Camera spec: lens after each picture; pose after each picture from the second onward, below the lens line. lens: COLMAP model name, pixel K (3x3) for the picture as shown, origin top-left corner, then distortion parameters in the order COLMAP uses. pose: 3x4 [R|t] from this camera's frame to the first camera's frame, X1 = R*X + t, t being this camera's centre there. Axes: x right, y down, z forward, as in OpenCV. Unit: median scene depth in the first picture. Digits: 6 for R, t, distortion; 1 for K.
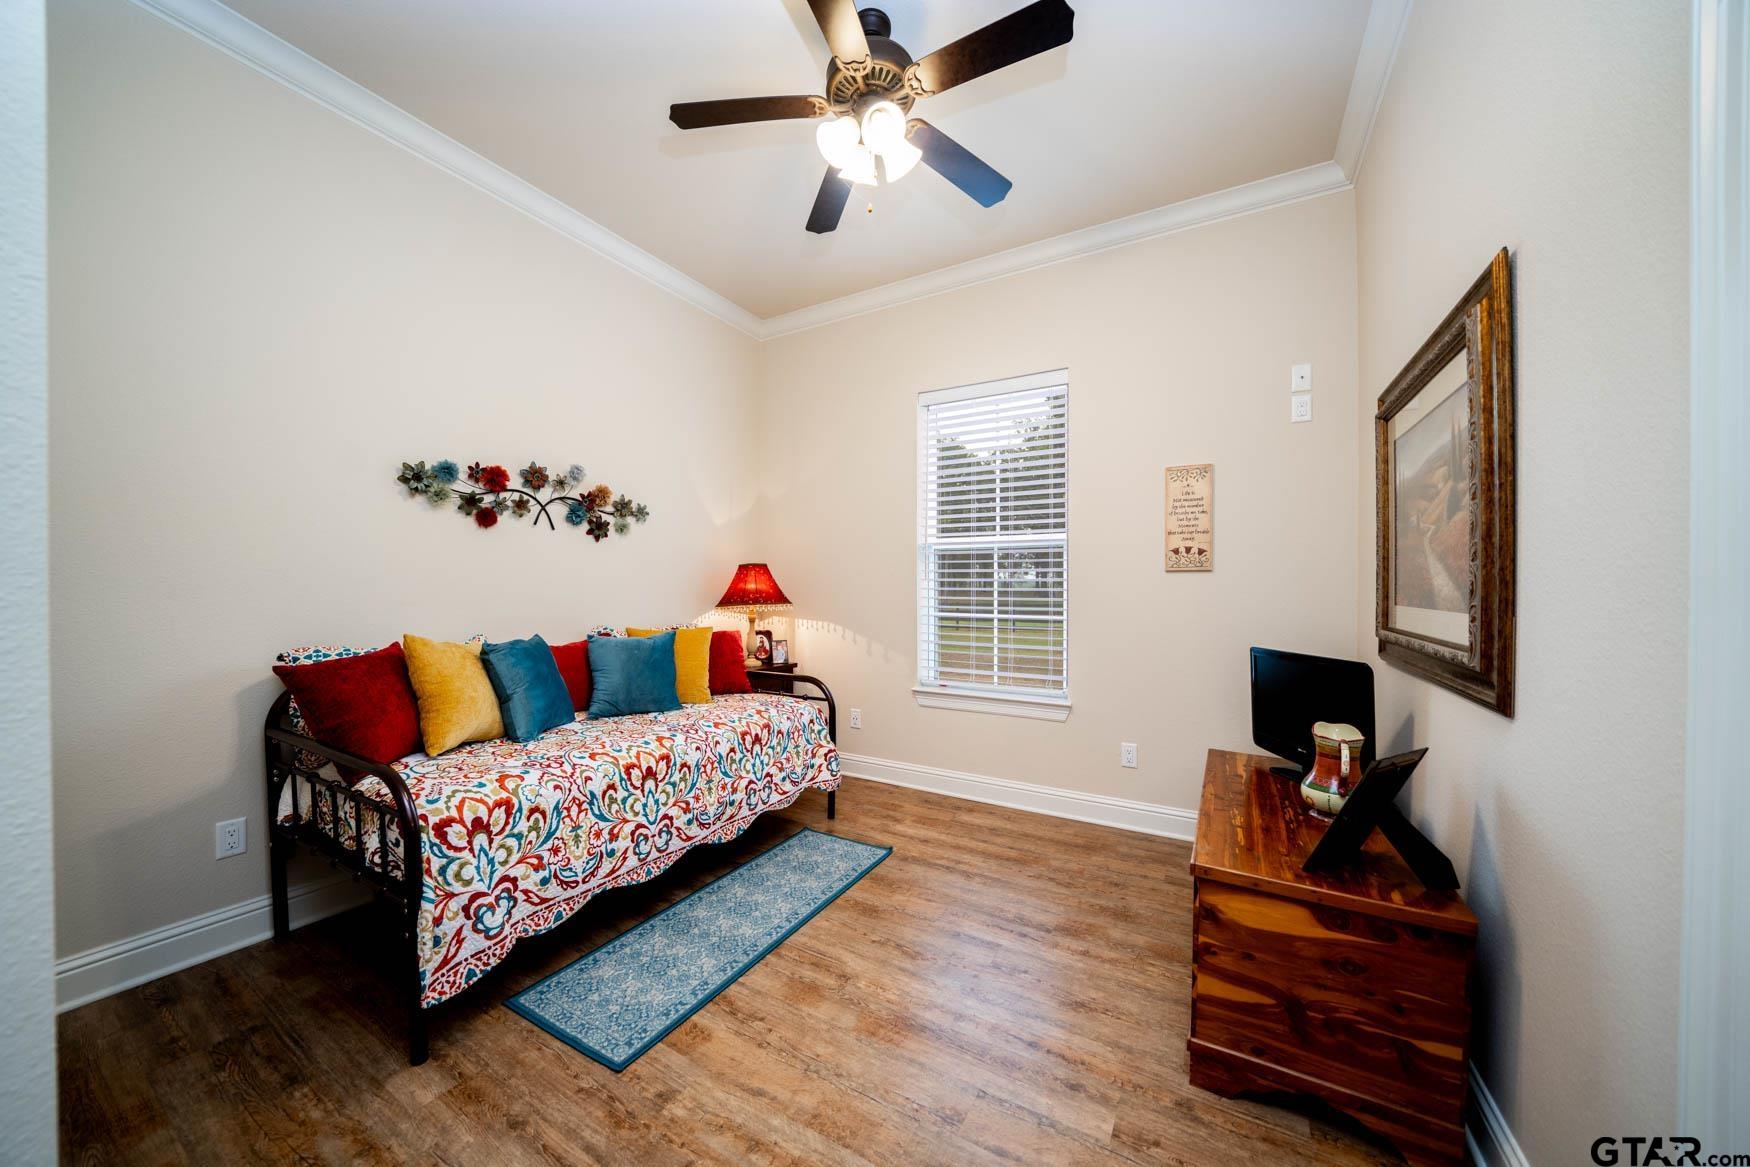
lens RADIAL K [[609.8, 0, 875.1], [0, 609.8, 591.2], [0, 0, 1]] dist [-0.019271, -0.000060]
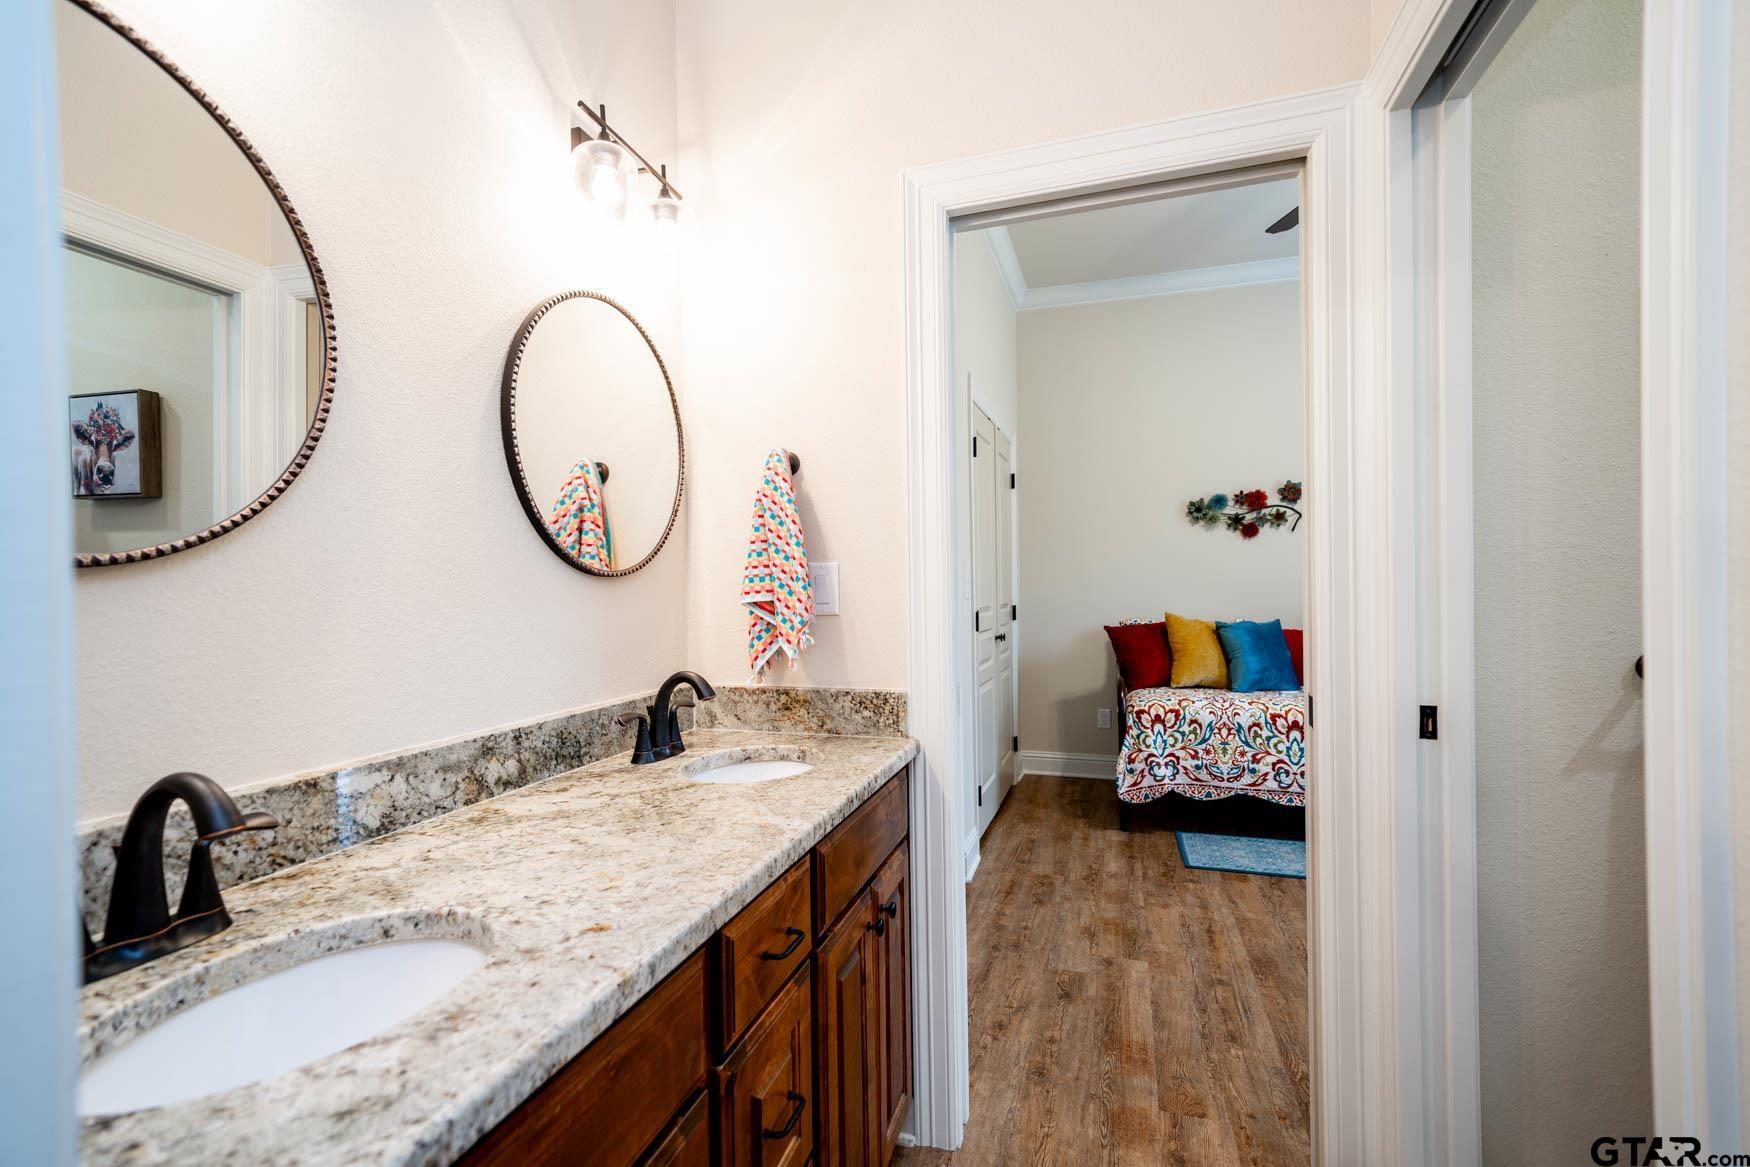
lens RADIAL K [[800.3, 0, 873.0], [0, 800.3, 589.3], [0, 0, 1]] dist [0.000027, 0.000002]
pose [[0.229033, -0.009151, -0.973376, 1.203583], [0.008982, 0.999933, -0.007288, 0.017822], [0.973377, -0.007074, 0.229100, -0.287020]]
